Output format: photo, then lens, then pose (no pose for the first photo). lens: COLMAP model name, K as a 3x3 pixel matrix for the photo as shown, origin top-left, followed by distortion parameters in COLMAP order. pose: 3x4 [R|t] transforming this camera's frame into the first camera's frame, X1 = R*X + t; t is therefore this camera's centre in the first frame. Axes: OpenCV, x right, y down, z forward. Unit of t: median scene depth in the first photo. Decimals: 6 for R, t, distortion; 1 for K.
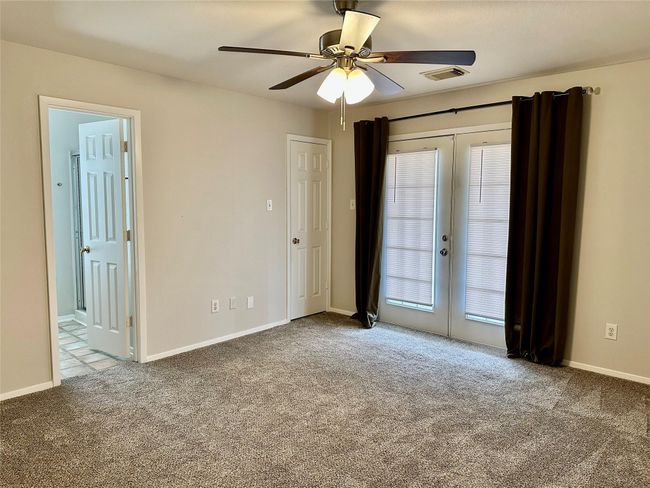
lens RADIAL K [[454.7, 0, 321.1], [0, 454.7, 246.7], [0, 0, 1]] dist [0.048768, -0.067745]
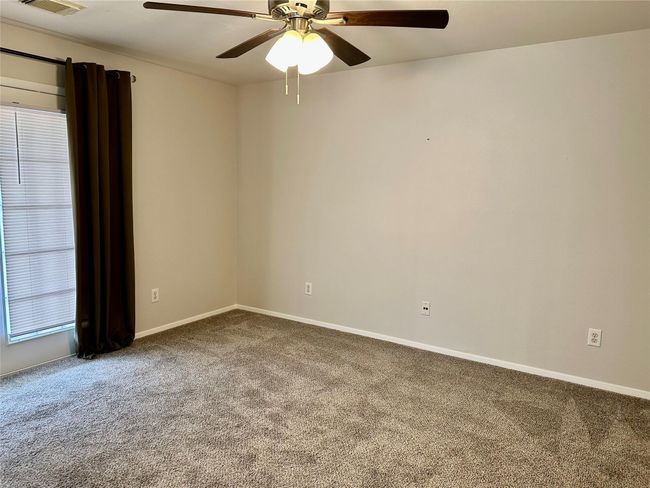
lens RADIAL K [[454.7, 0, 324.5], [0, 454.7, 243.9], [0, 0, 1]] dist [0.048768, -0.067745]
pose [[-0.172891, -0.128796, 0.976484, -0.486084], [0.087379, 0.985499, 0.145456, -0.065240], [-0.981057, 0.110472, -0.159130, 0.646385]]
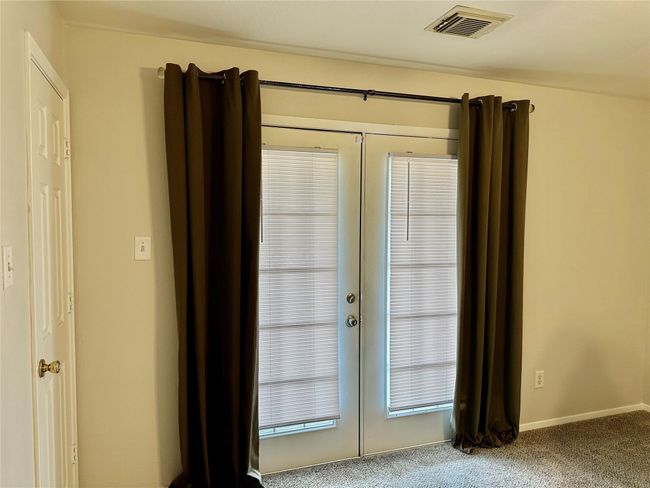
lens RADIAL K [[454.7, 0, 320.7], [0, 454.7, 249.5], [0, 0, 1]] dist [0.048768, -0.067745]
pose [[0.470305, -0.044275, 0.881393, -0.307581], [0.095887, 0.995392, -0.001164, -0.094886], [-0.877279, 0.085062, 0.472383, 0.803752]]
